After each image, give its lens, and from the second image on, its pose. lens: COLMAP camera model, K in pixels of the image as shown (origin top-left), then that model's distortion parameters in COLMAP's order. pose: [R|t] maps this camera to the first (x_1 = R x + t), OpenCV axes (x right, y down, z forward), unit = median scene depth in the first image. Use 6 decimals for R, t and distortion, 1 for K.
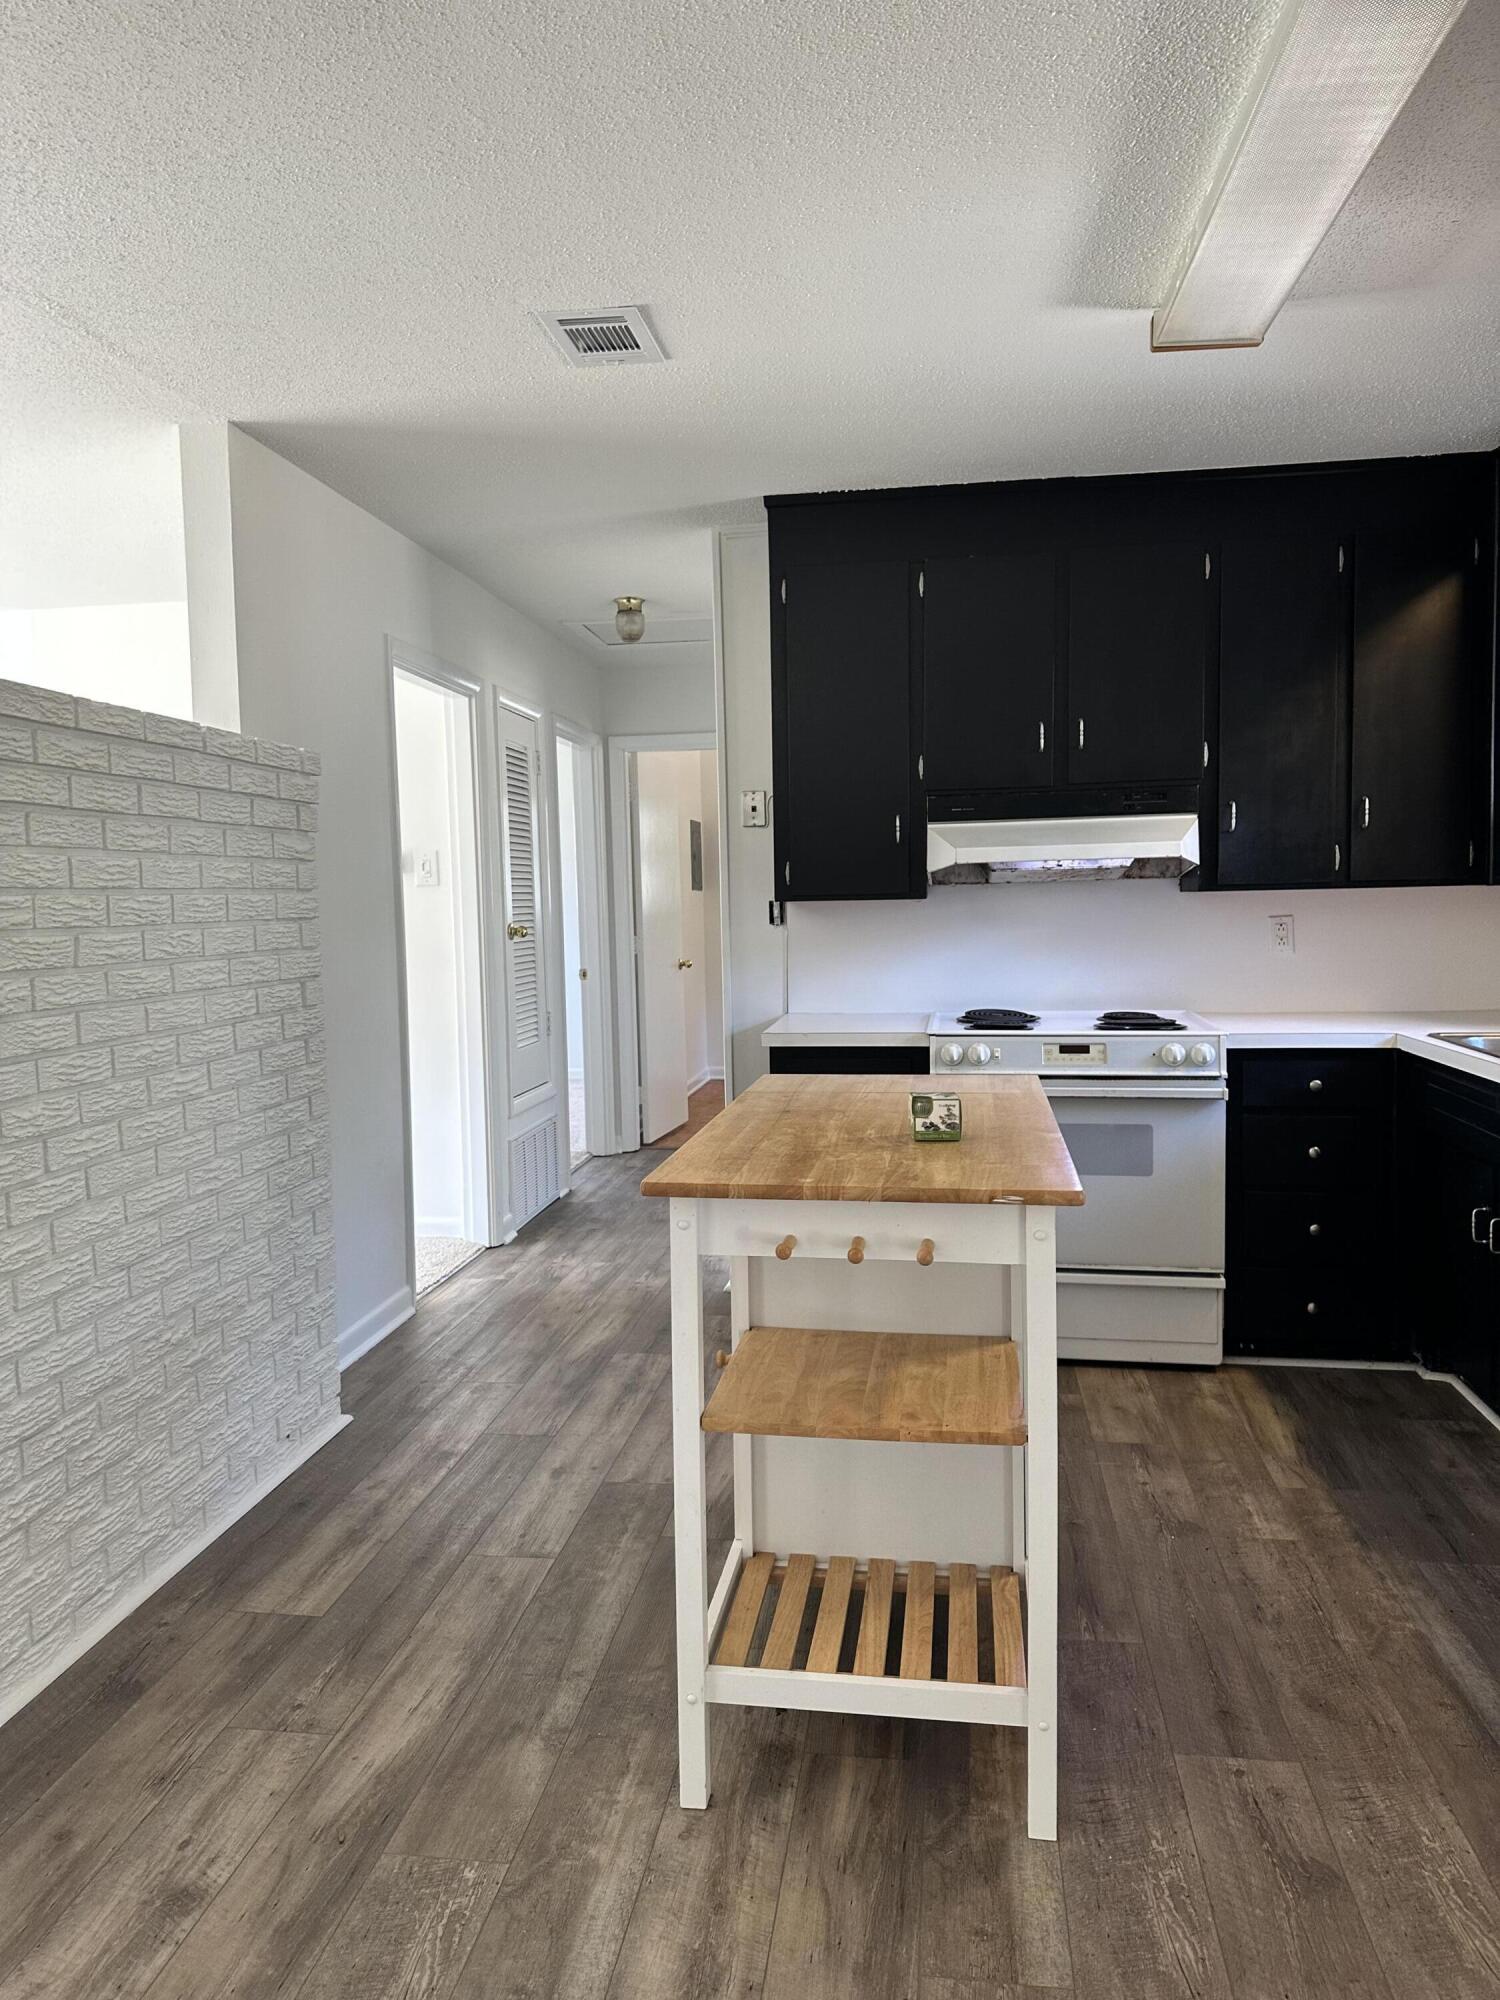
lens RADIAL K [[1397.7, 0, 740.8], [0, 1397.7, 1005.9], [0, 0, 1]] dist [0.011916, -0.017623]
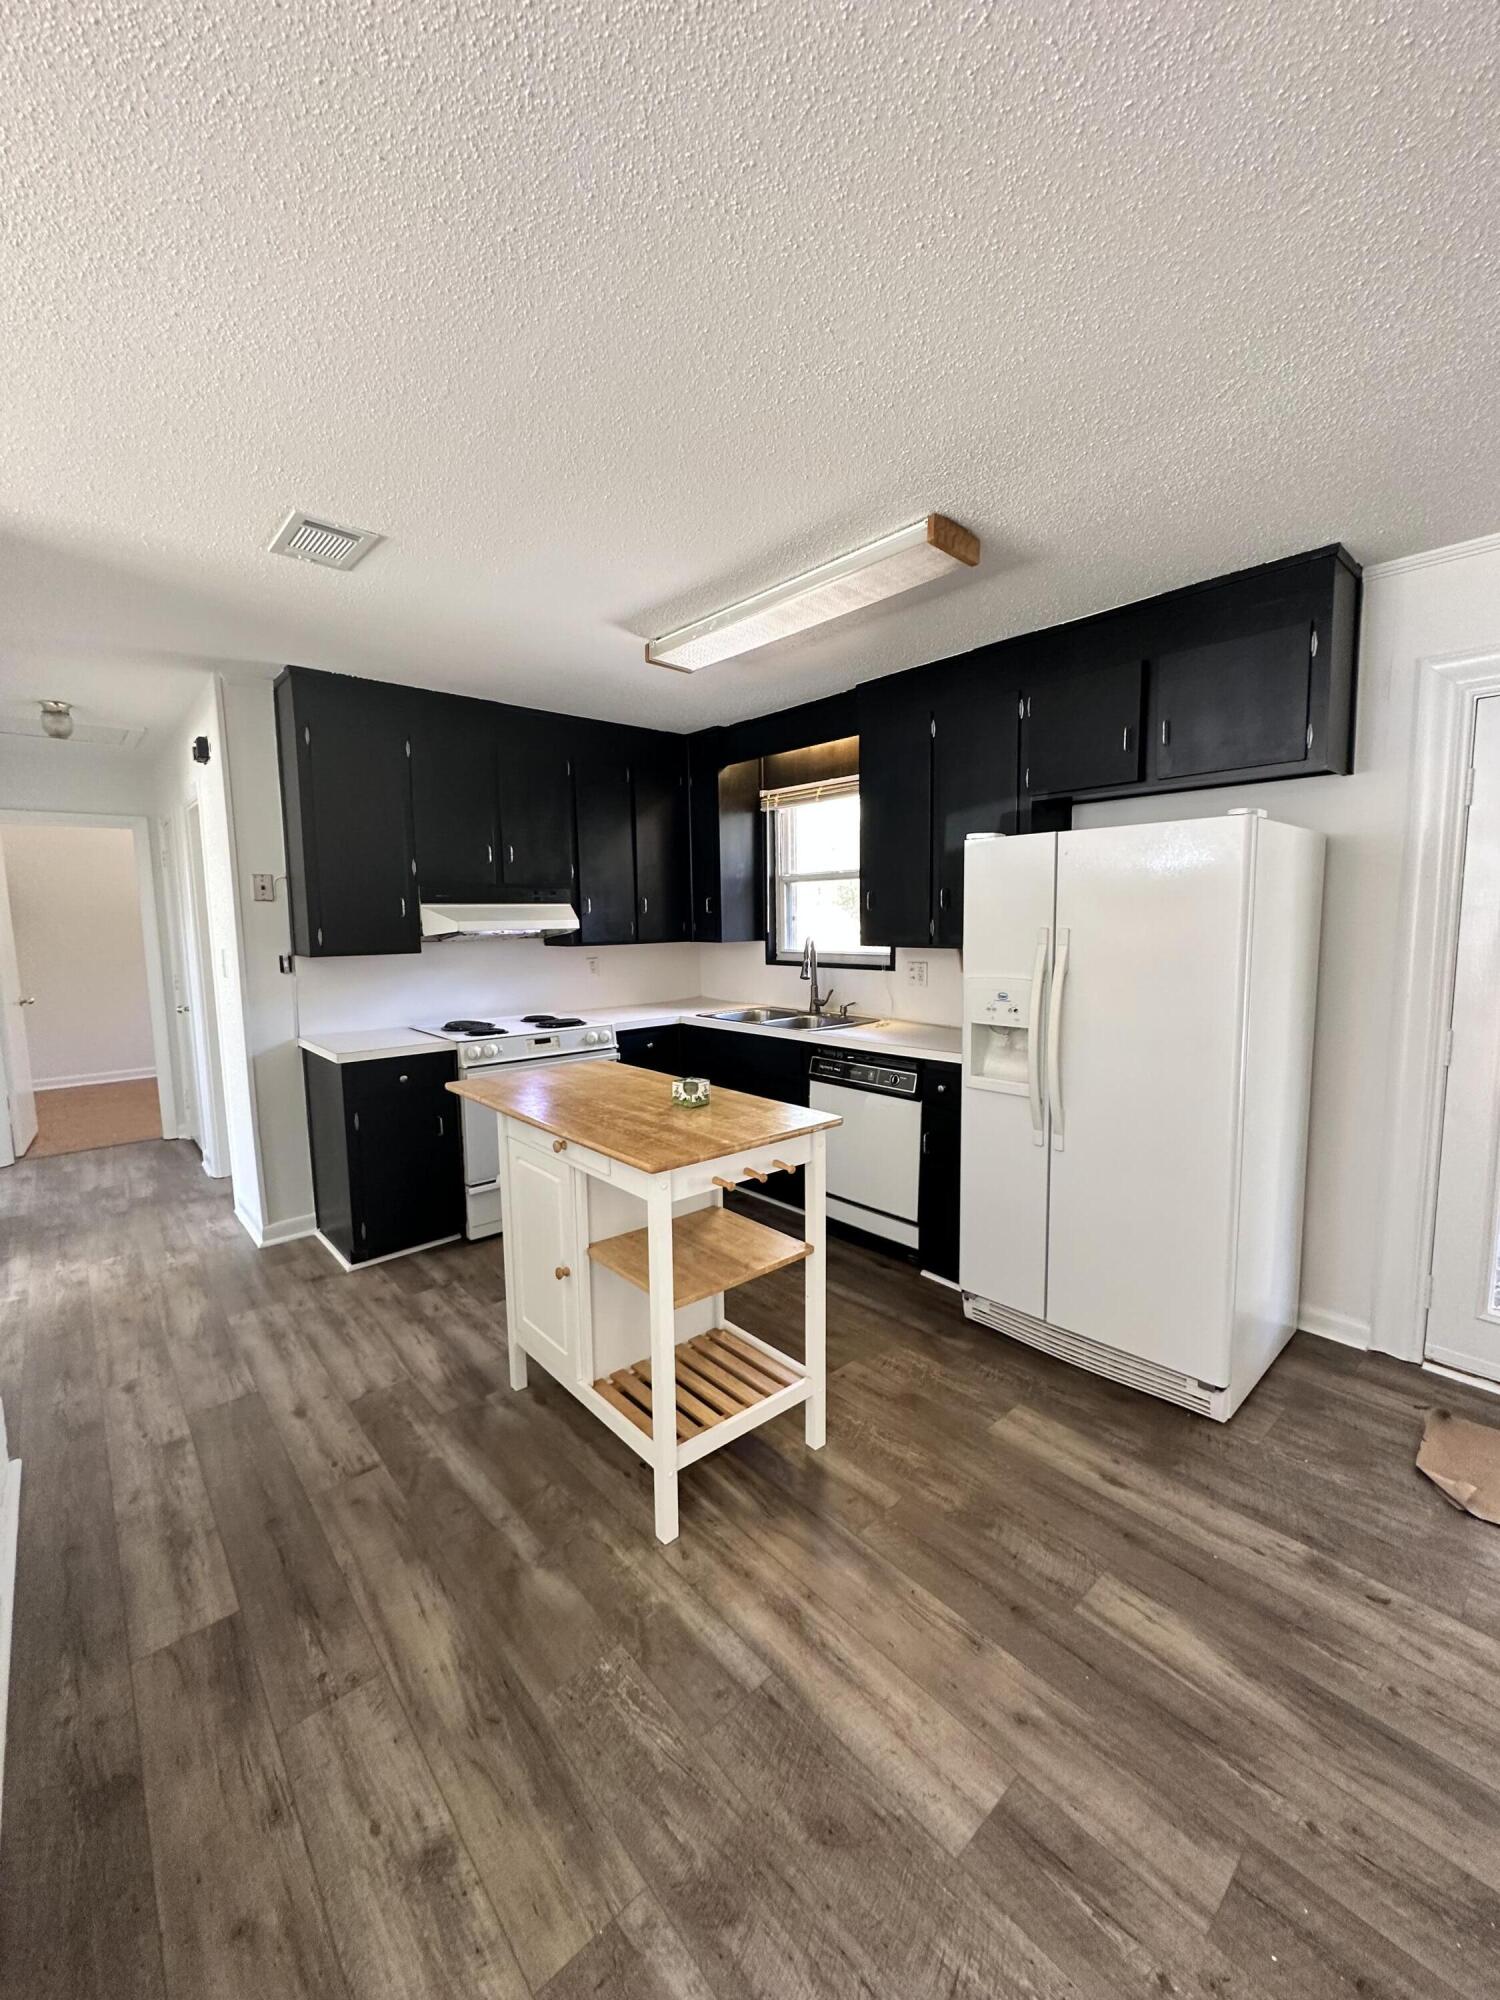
lens RADIAL K [[796.2, 0, 740.8], [0, 796.2, 996.1], [0, 0, 1]] dist [0.002743, -0.000808]
pose [[0.648313, -0.063071, 0.758757, -0.570748], [0.062172, 0.997620, 0.029804, -0.062869], [-0.758831, 0.027851, 0.650691, 0.296578]]
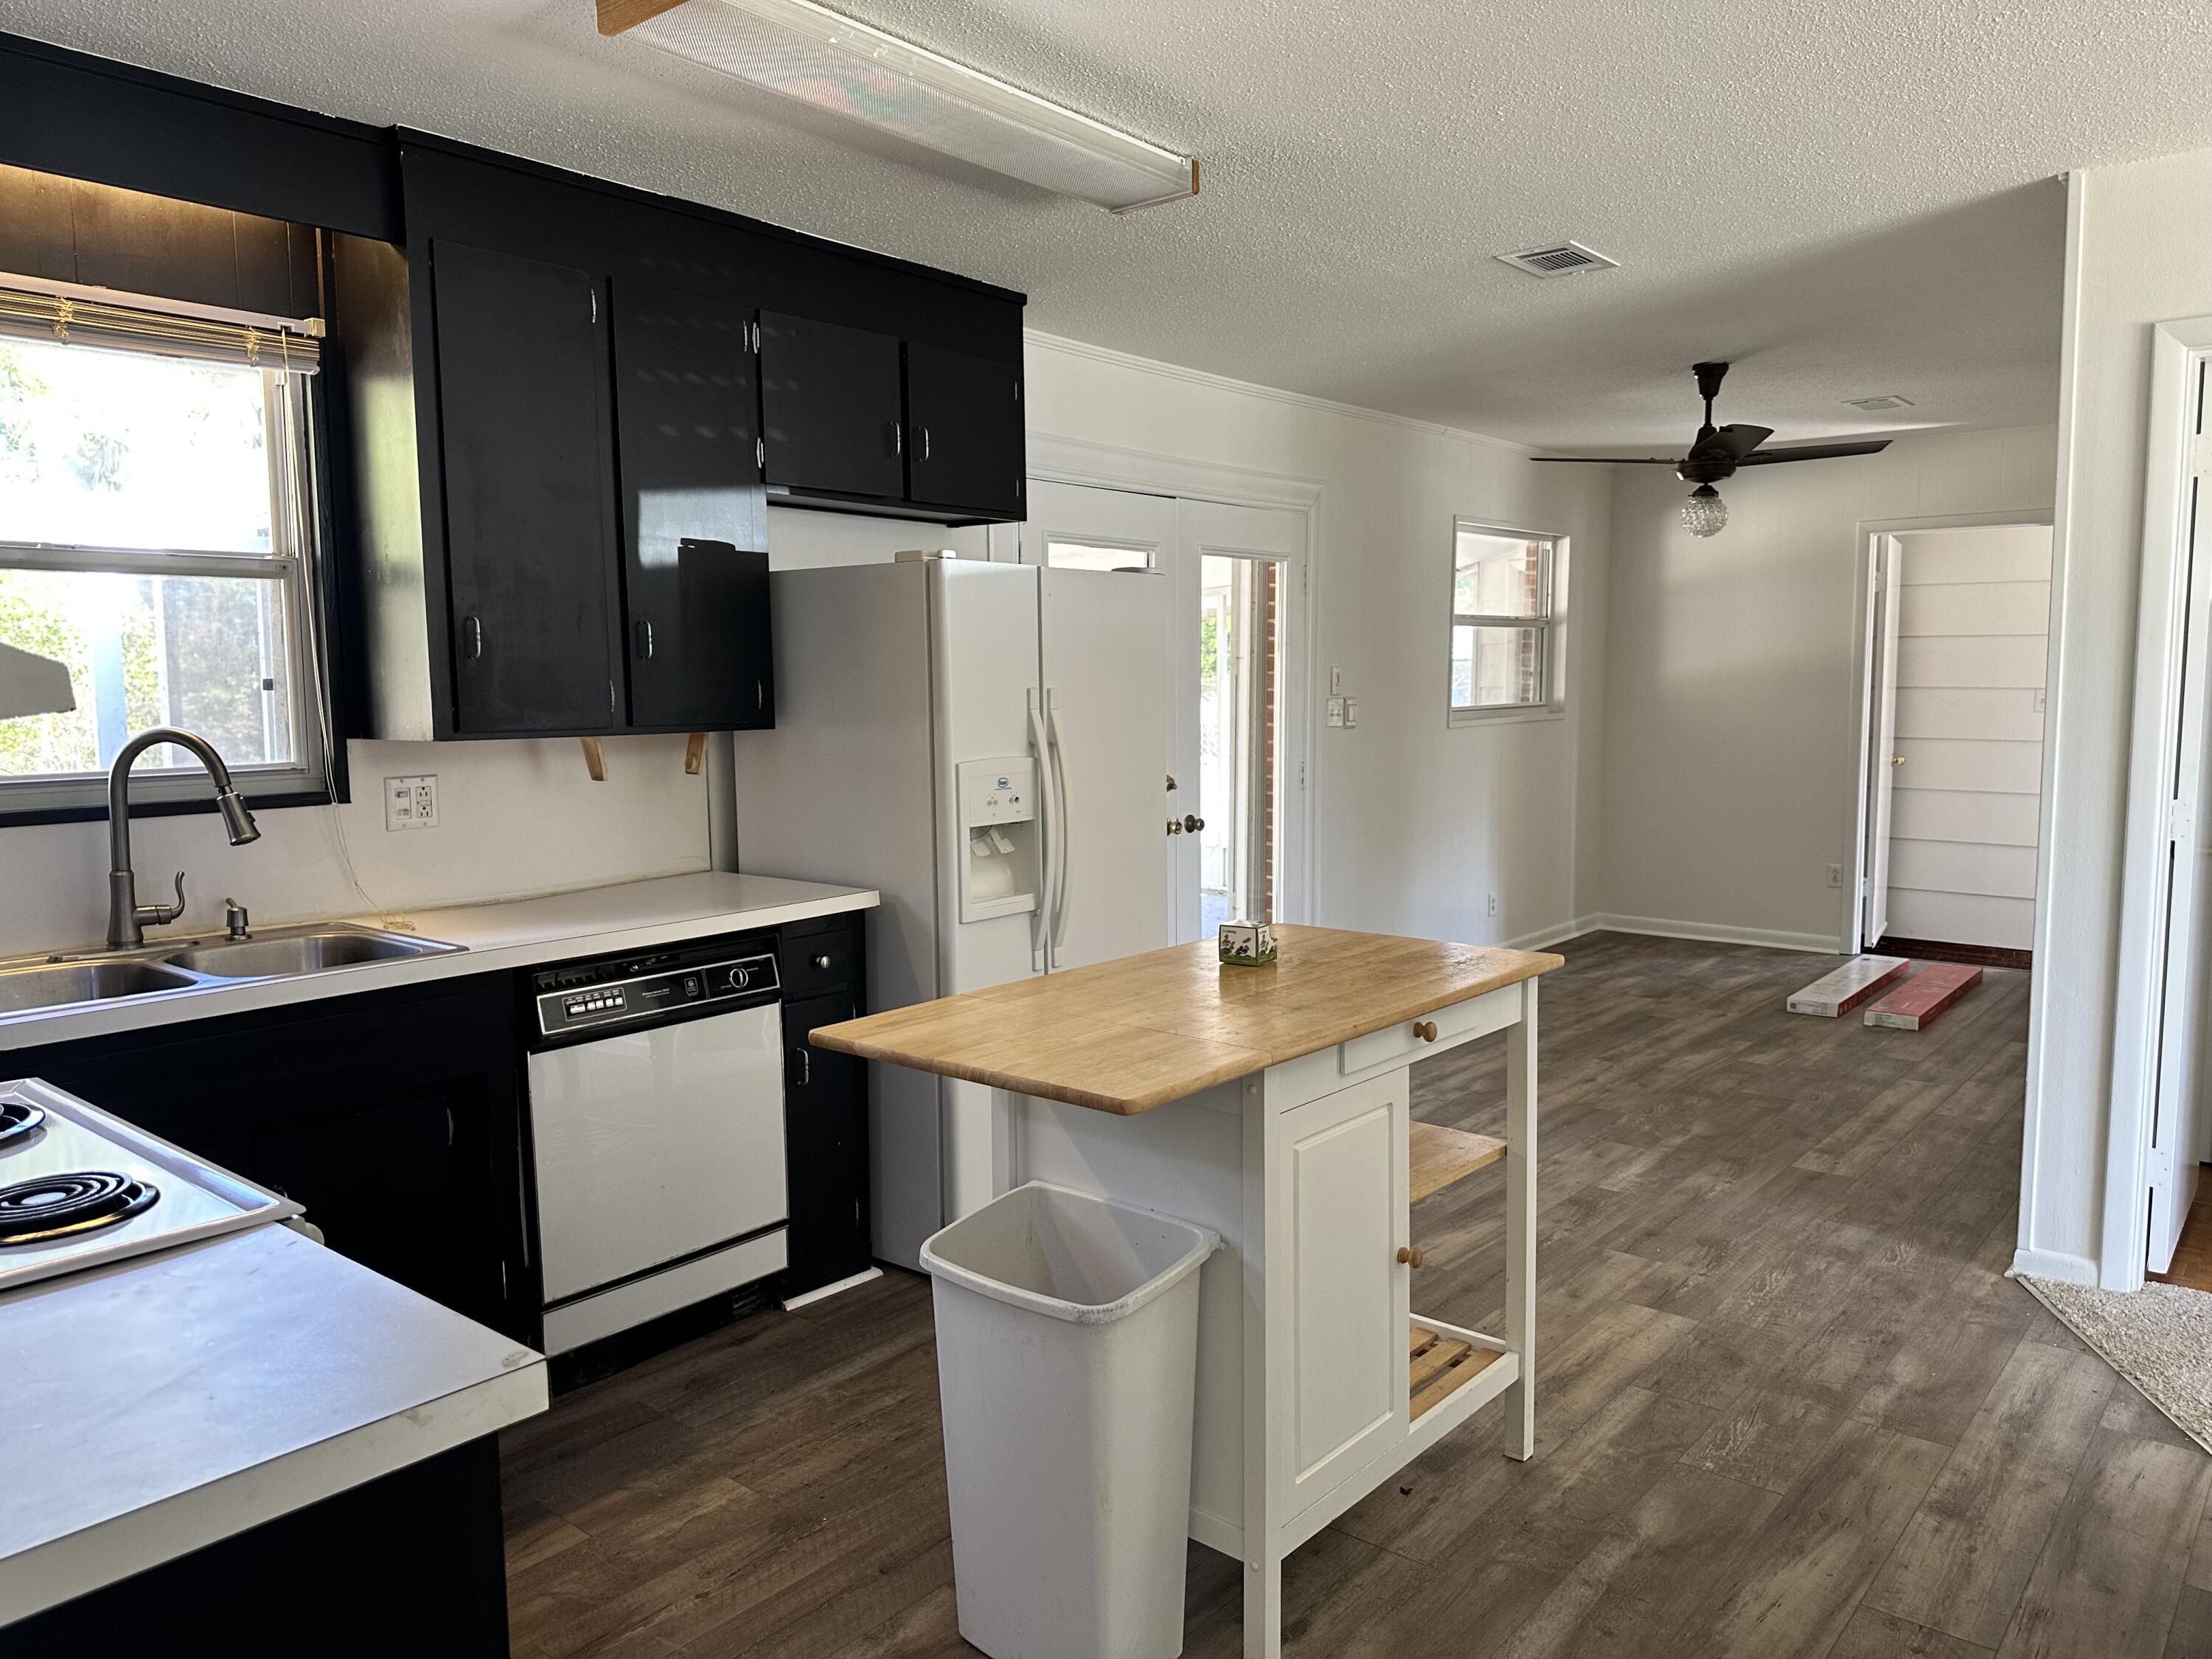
lens RADIAL K [[1545.8, 0, 1108.2], [0, 1545.8, 827.7], [0, 0, 1]] dist [0.011916, -0.017623]
pose [[-0.850871, -0.023151, 0.524864, -0.391085], [0.068813, 0.985511, 0.155024, -0.199110], [-0.520848, 0.168022, -0.836950, 2.038315]]
